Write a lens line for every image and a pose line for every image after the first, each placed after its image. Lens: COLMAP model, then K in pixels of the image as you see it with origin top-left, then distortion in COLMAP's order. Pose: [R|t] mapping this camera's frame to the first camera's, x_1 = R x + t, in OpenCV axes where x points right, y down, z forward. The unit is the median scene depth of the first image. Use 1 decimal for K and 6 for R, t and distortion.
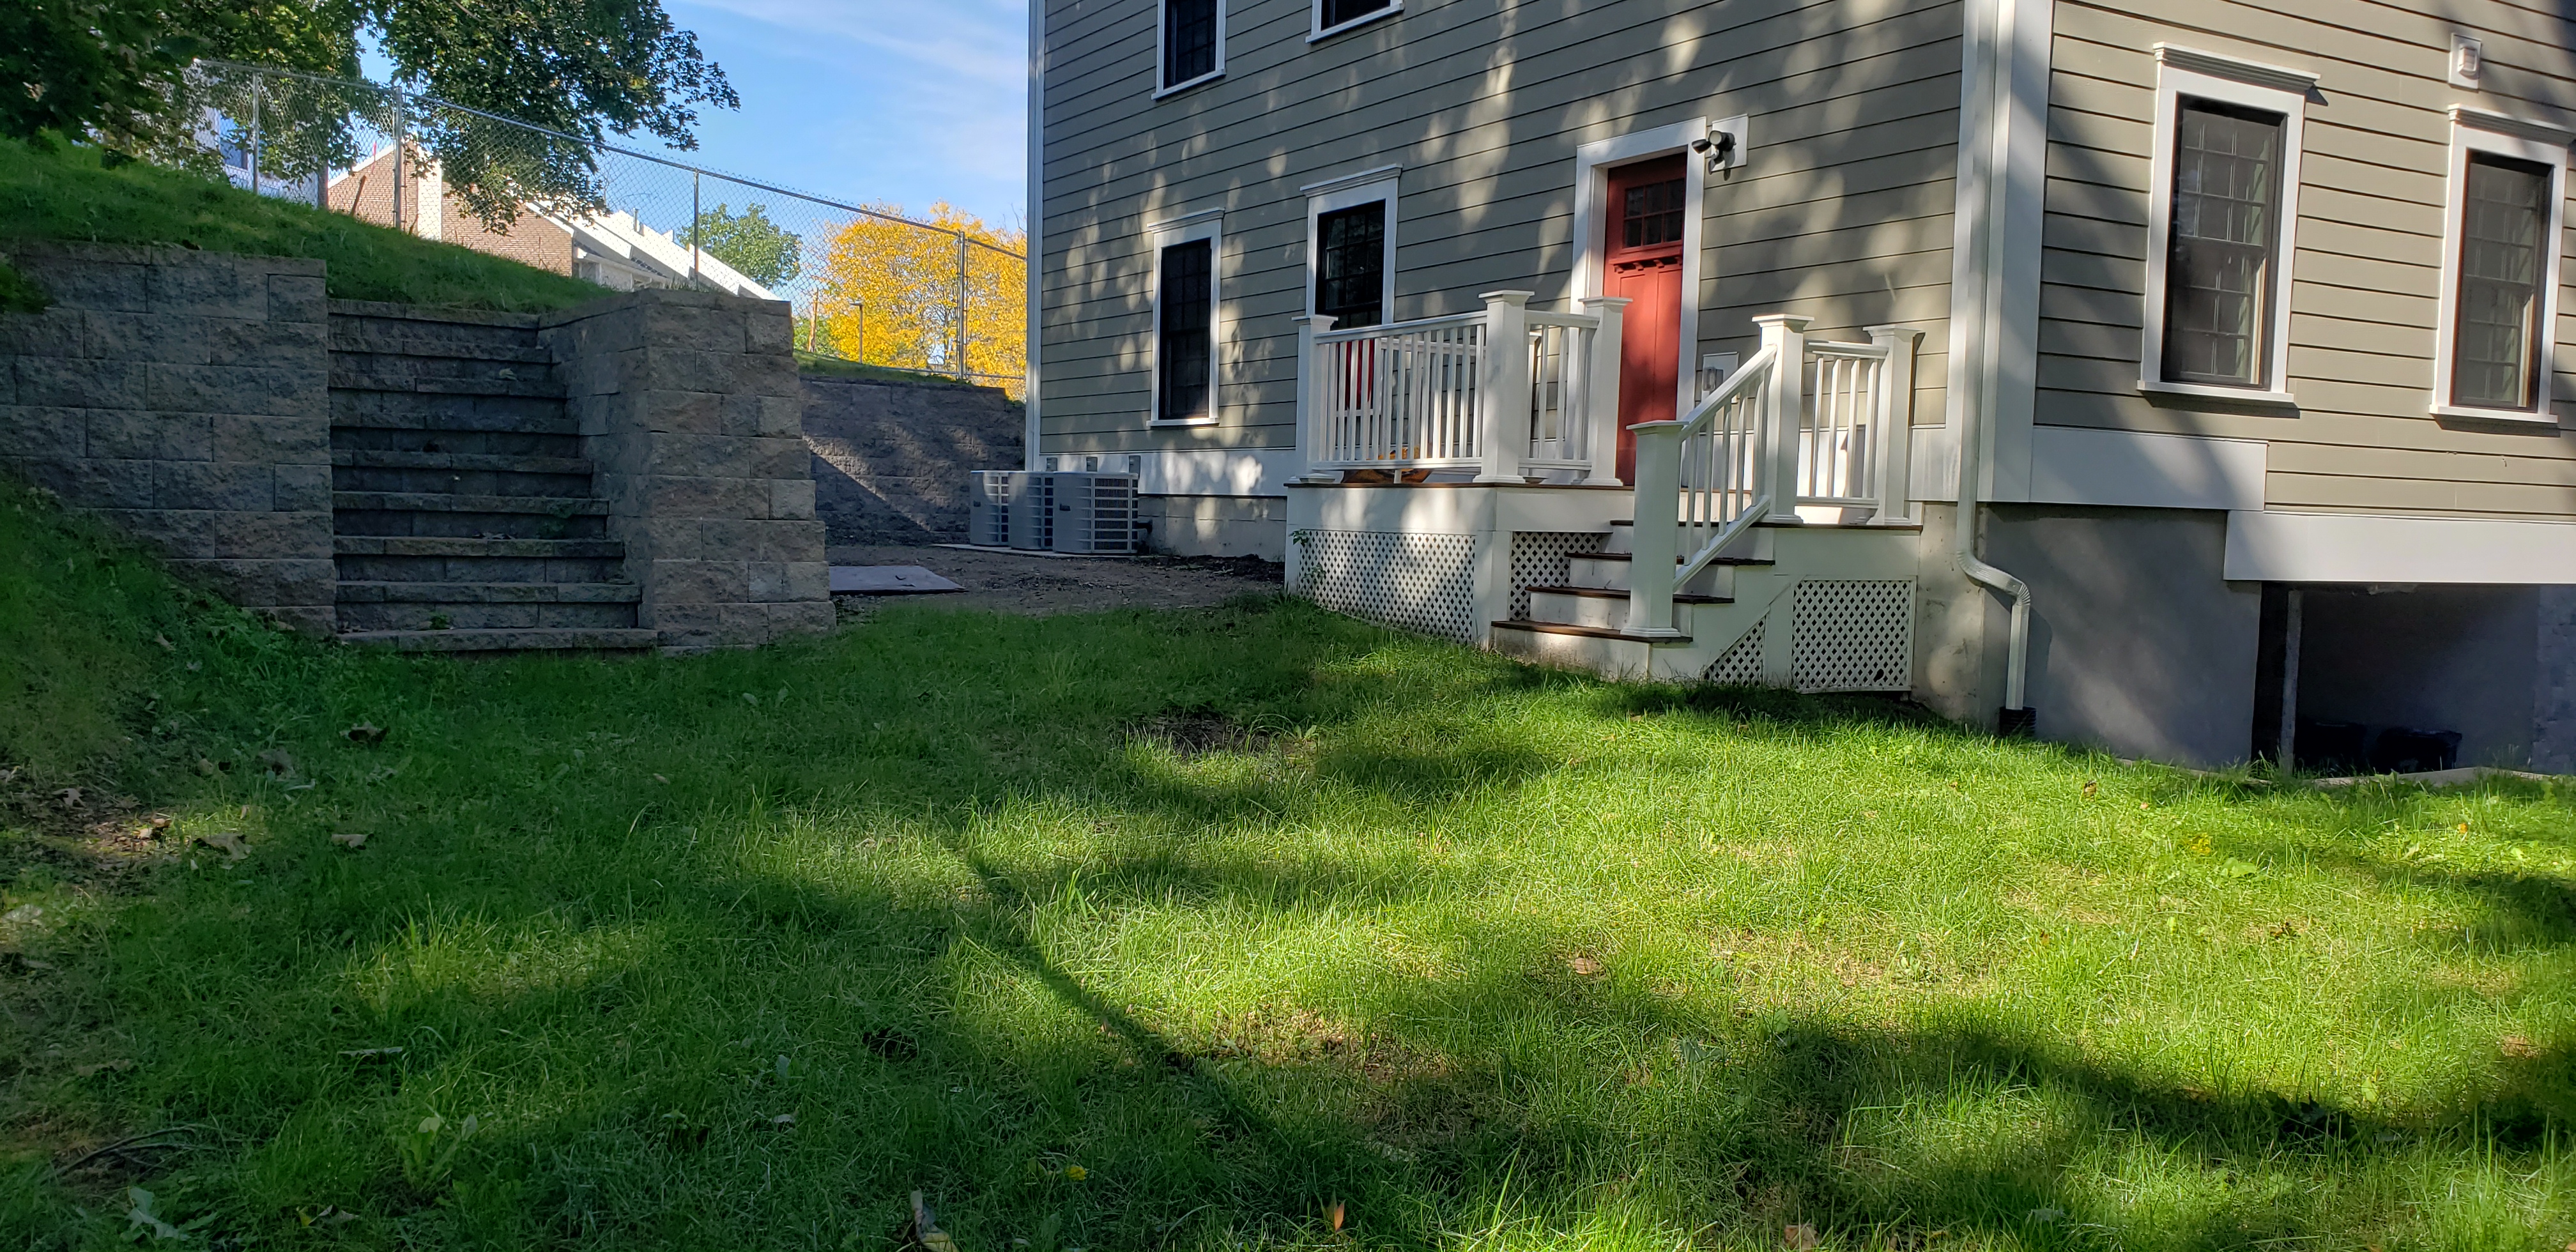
lens RADIAL K [[1995.5, 0, 1288.0], [0, 1995.5, 626.0], [0, 0, 1]] dist [0.064625, -0.004524]
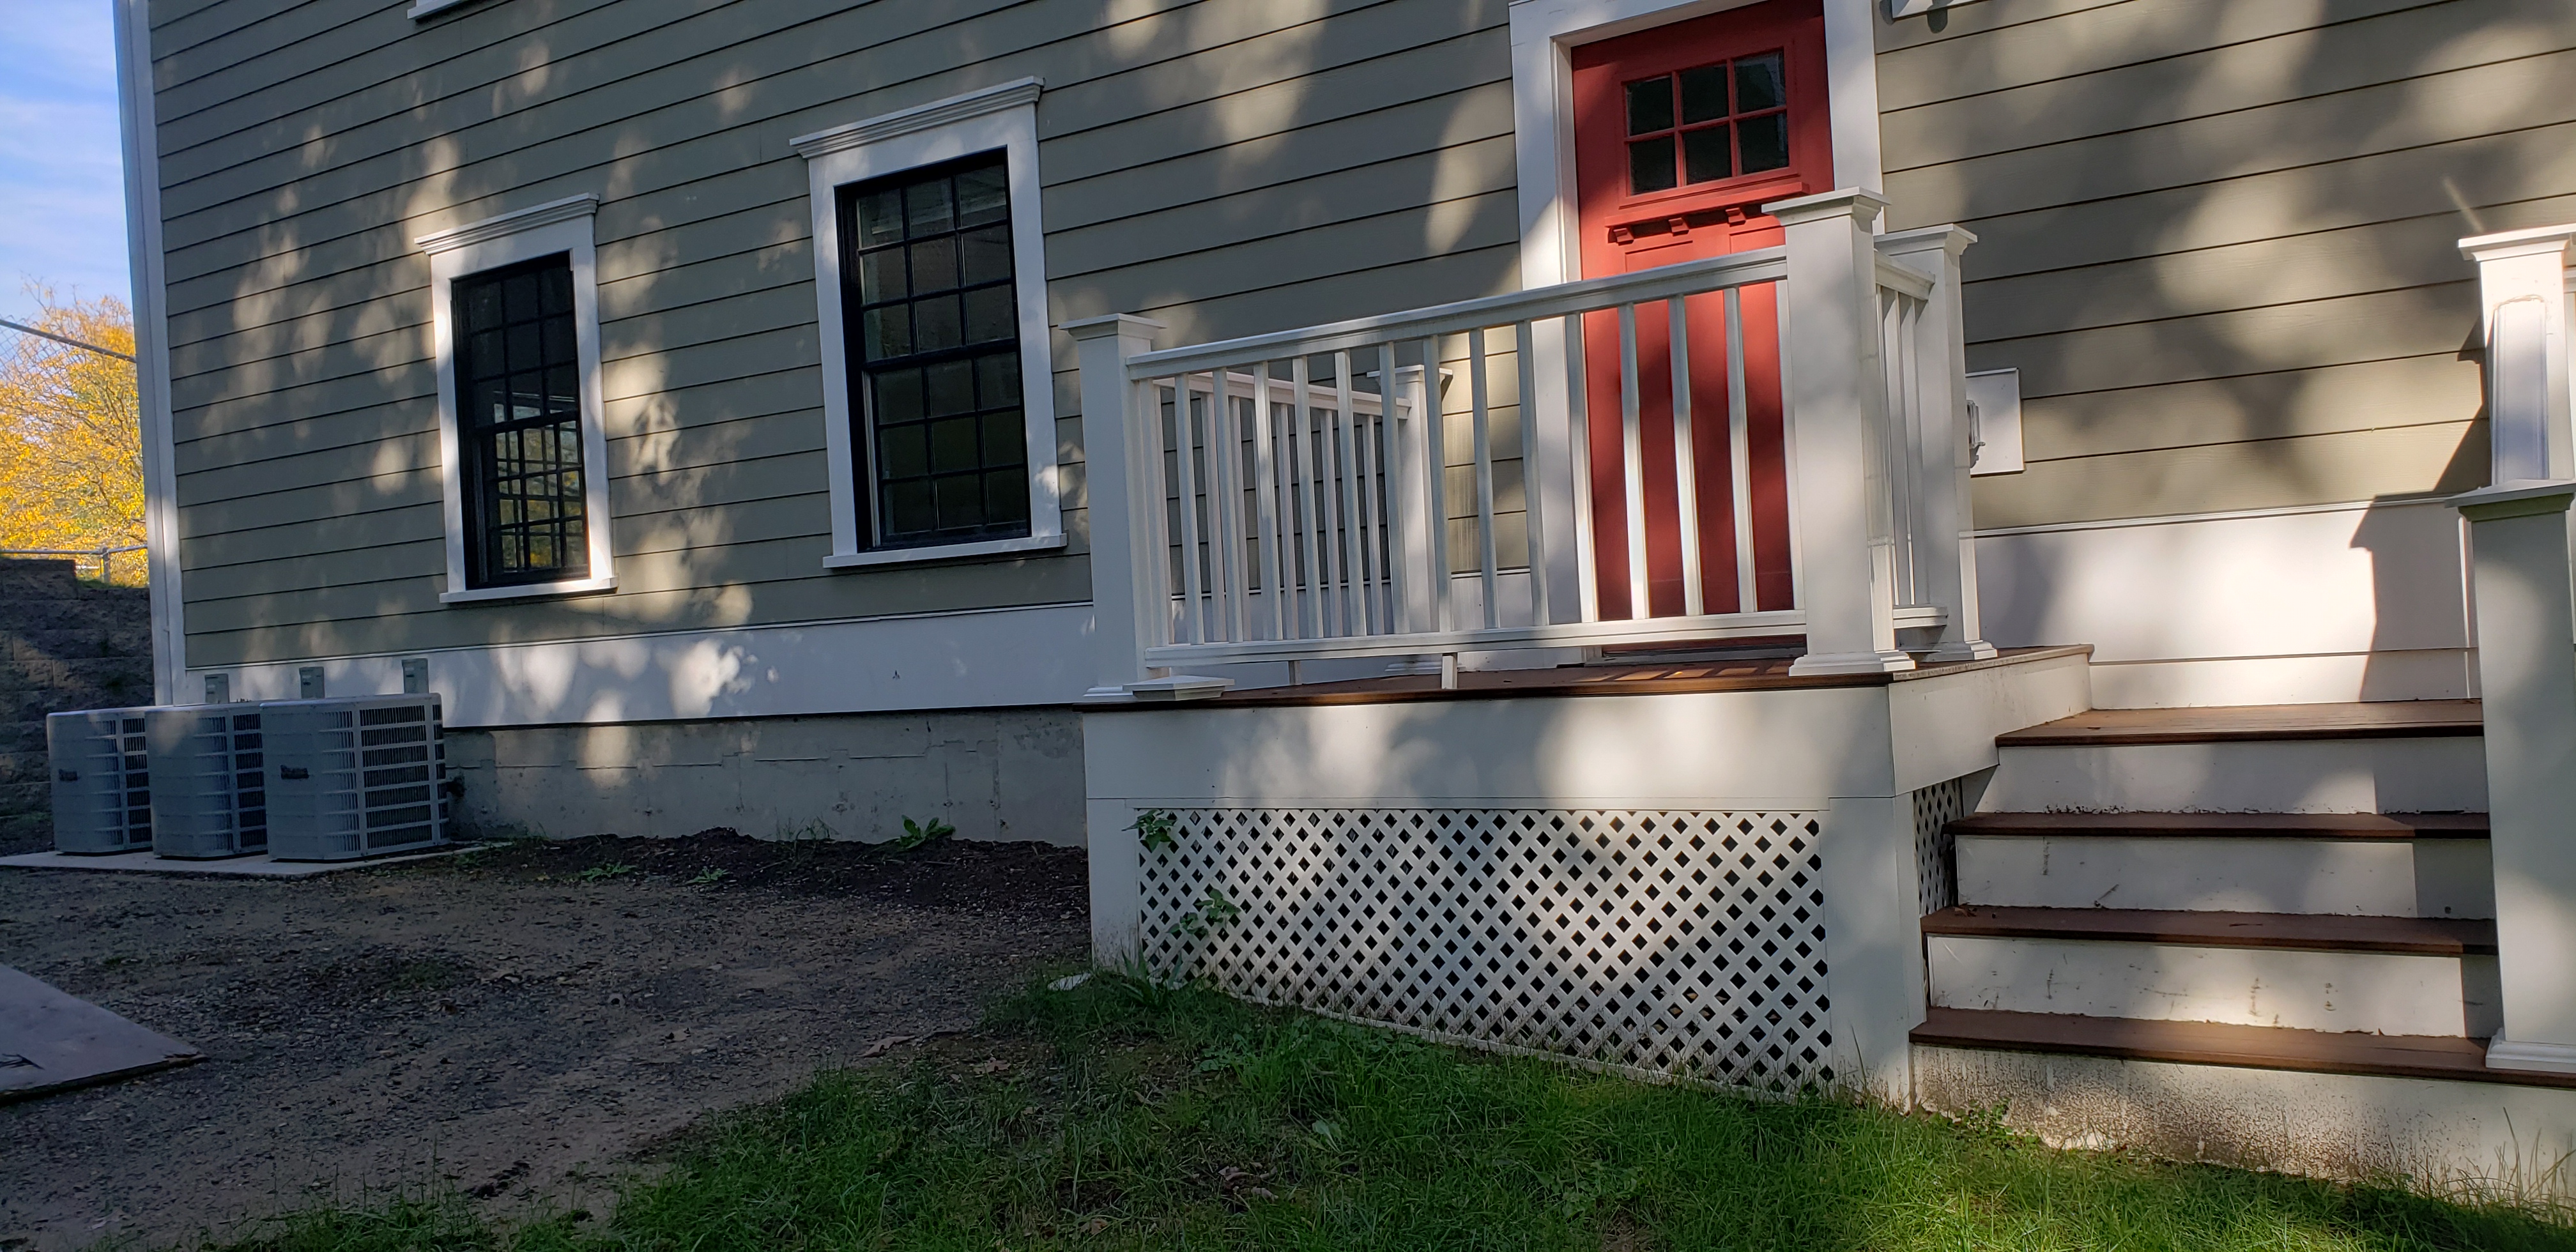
lens RADIAL K [[1849.1, 0, 1288.0], [0, 1849.1, 626.0], [0, 0, 1]] dist [-0.004657, -0.047102]
pose [[0.880885, -0.064317, 0.468940, -0.113093], [0.100810, 0.993487, -0.053106, -0.048744], [-0.462470, 0.094054, 0.881632, 0.500049]]
